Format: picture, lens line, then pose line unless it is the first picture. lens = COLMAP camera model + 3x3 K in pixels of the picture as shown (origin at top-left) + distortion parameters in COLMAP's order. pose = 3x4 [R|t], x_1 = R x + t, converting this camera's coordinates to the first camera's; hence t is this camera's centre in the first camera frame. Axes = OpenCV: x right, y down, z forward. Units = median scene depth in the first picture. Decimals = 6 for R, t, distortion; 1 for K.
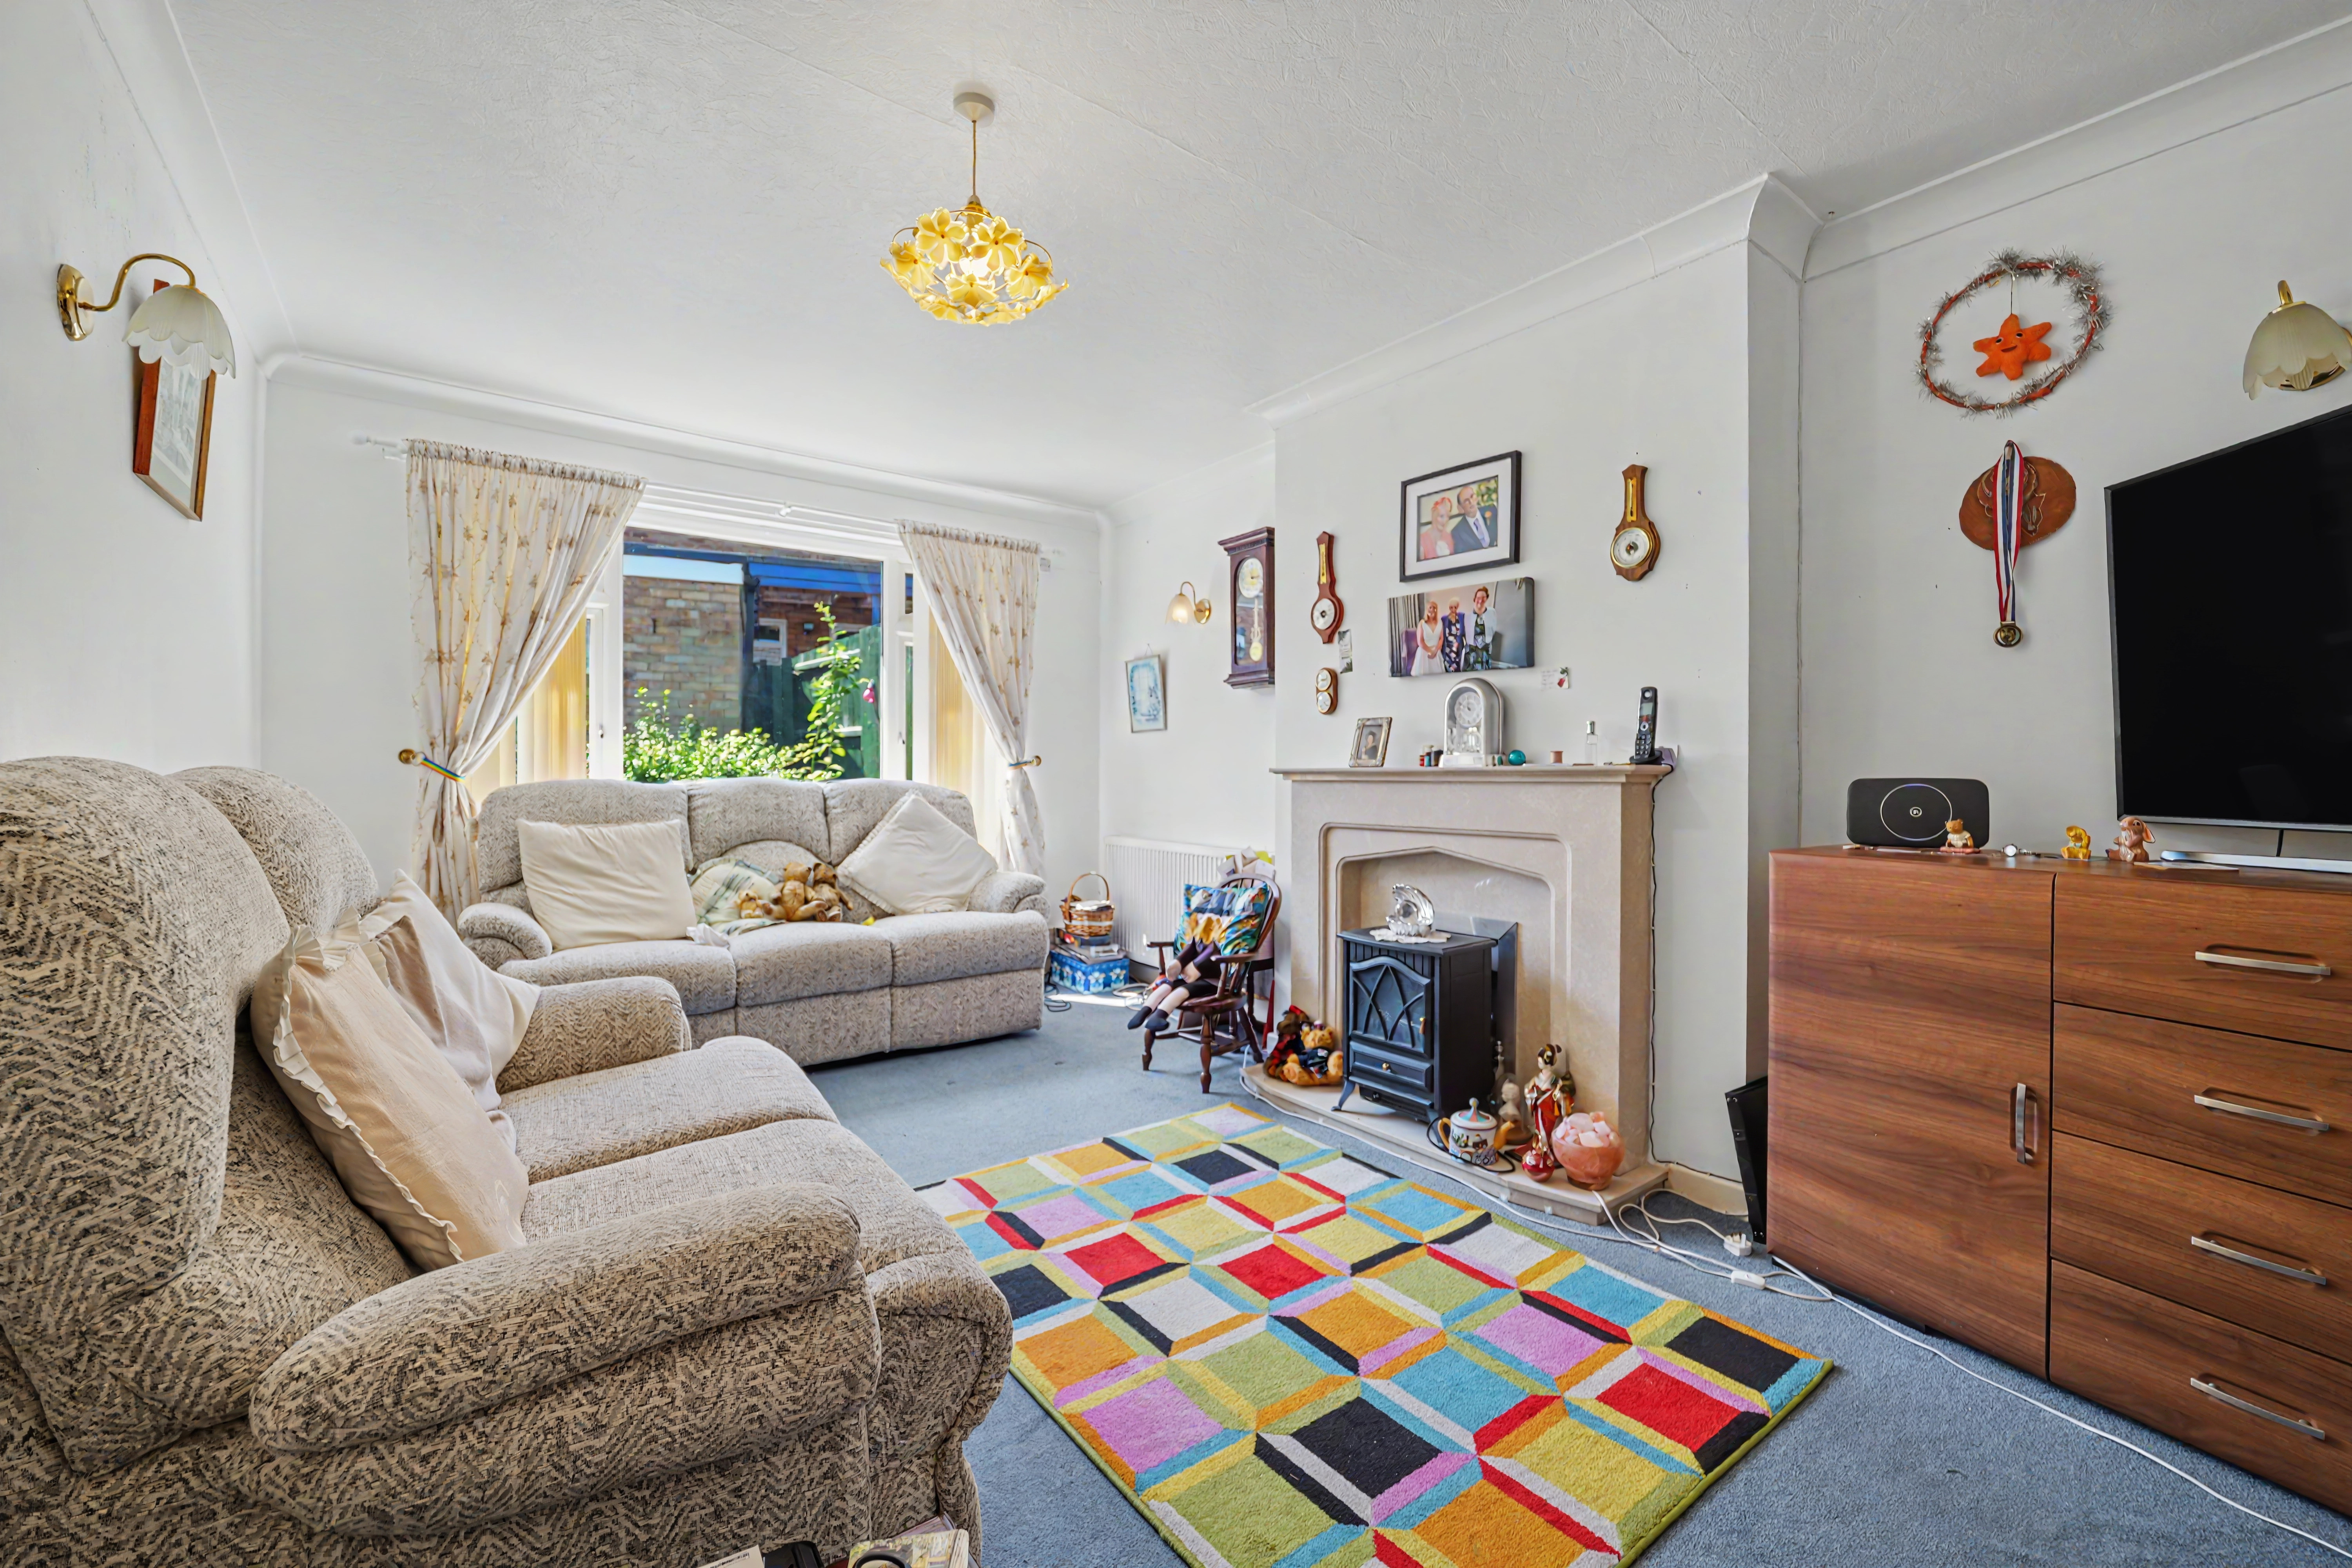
lens RADIAL K [[965.0, 0, 1183.1], [0, 965.0, 780.9], [0, 0, 1]] dist [-0.002256, -0.000192]
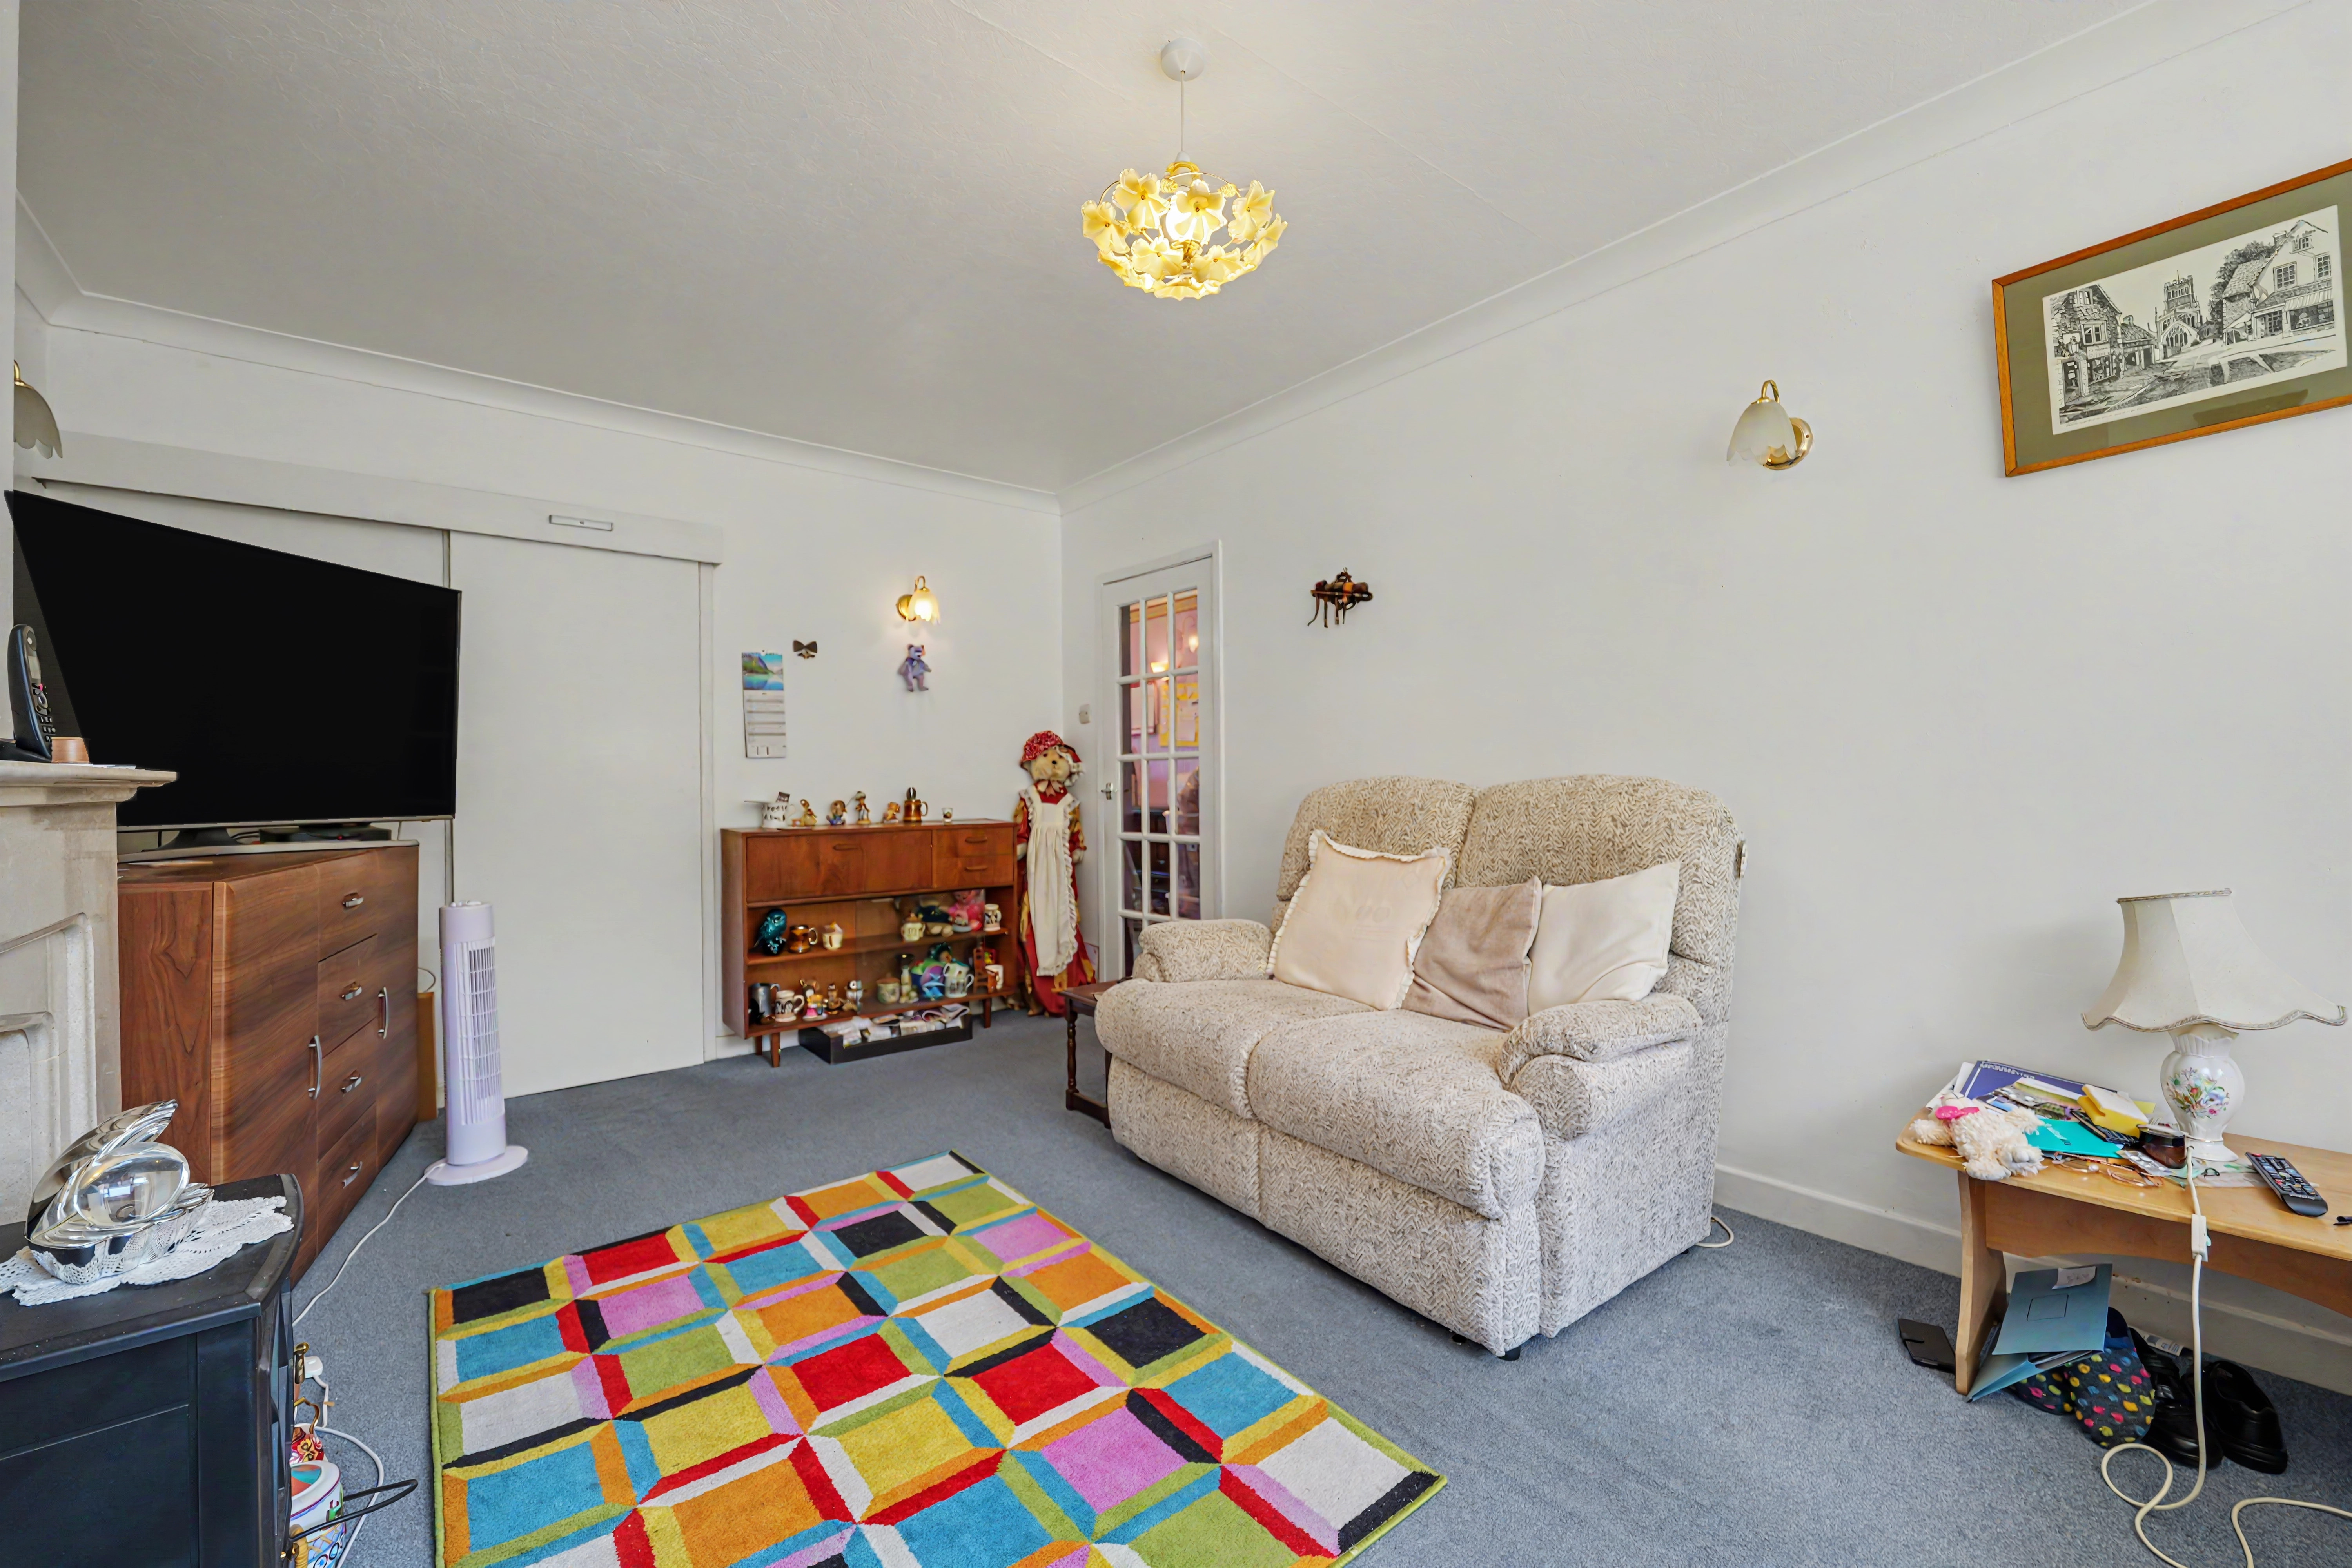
lens RADIAL K [[965.0, 0, 1170.1], [0, 965.0, 782.6], [0, 0, 1]] dist [-0.002256, -0.000192]
pose [[-0.999780, 0.010912, -0.017892, -0.182347], [0.010885, 0.999939, 0.001634, -0.002885], [0.017909, 0.001439, -0.999839, 1.888225]]
